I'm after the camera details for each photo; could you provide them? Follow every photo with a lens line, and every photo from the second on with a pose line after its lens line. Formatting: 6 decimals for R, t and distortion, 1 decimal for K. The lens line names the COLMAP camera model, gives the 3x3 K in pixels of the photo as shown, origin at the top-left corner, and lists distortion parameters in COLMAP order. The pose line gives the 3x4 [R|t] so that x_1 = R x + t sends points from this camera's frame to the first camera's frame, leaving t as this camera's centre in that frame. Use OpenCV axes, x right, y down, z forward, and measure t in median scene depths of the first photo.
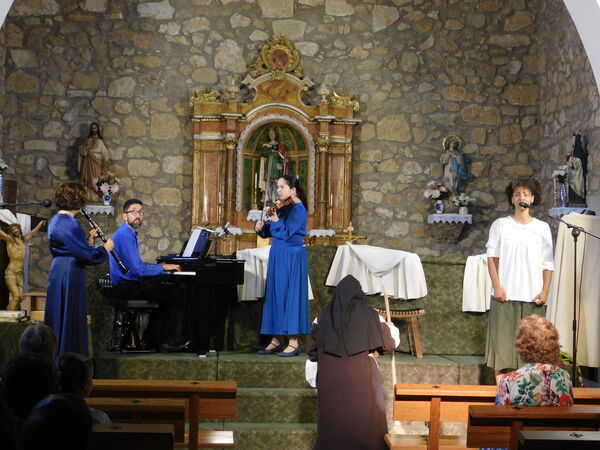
lens RADIAL K [[1181.9, 0, 300.0], [0, 1181.9, 225.0], [0, 0, 1]] dist [0.048573, -0.225134]
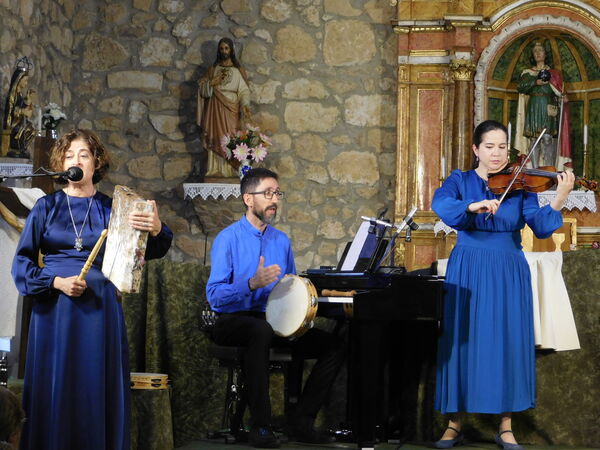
lens RADIAL K [[2050.8, 0, 300.0], [0, 2050.8, 225.0], [0, 0, 1]] dist [0.132159, -1.622518]
pose [[0.983362, -0.005167, -0.181584, 0.040470], [0.005137, 0.999987, -0.000638, 0.004157], [0.181584, -0.000305, 0.983375, 0.033408]]
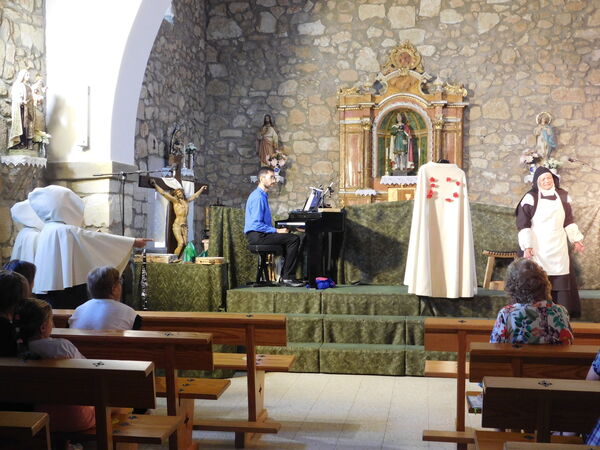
lens RADIAL K [[796.5, 0, 300.0], [0, 796.5, 225.0], [0, 0, 1]] dist [-0.006544, 0.095422]
pose [[0.975550, -0.014109, -0.219323, 0.060549], [0.022587, 0.999089, 0.036196, 0.007487], [0.218613, -0.040265, 0.974981, 0.112246]]
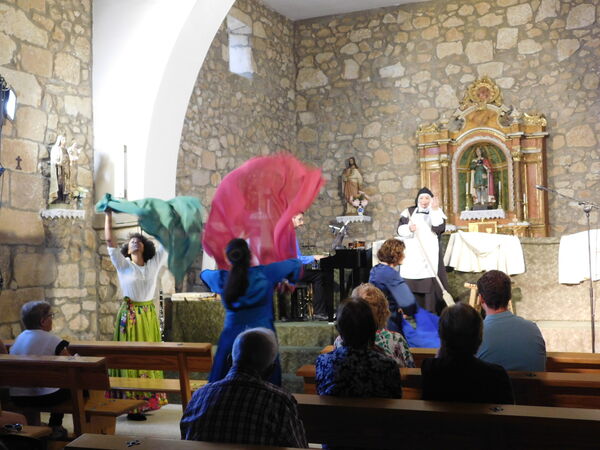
lens RADIAL K [[796.5, 0, 300.0], [0, 796.5, 225.0], [0, 0, 1]] dist [-0.006544, 0.095422]
pose [[0.886552, -0.064749, -0.458076, 0.197594], [0.059006, 0.997896, -0.026853, 0.015397], [0.458851, -0.003223, 0.888508, 0.130222]]
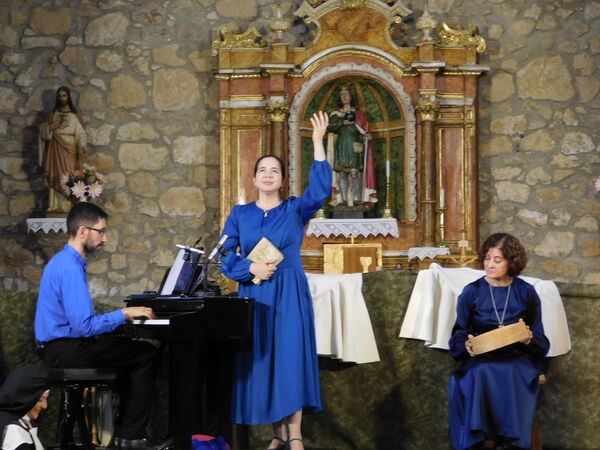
lens RADIAL K [[1781.4, 0, 300.0], [0, 1781.4, 225.0], [0, 0, 1]] dist [0.084291, -0.443521]
pose [[0.994201, -0.027233, -0.104034, 0.047984], [0.025743, 0.999546, -0.015632, 0.005008], [0.104412, 0.012863, 0.994451, 0.068834]]
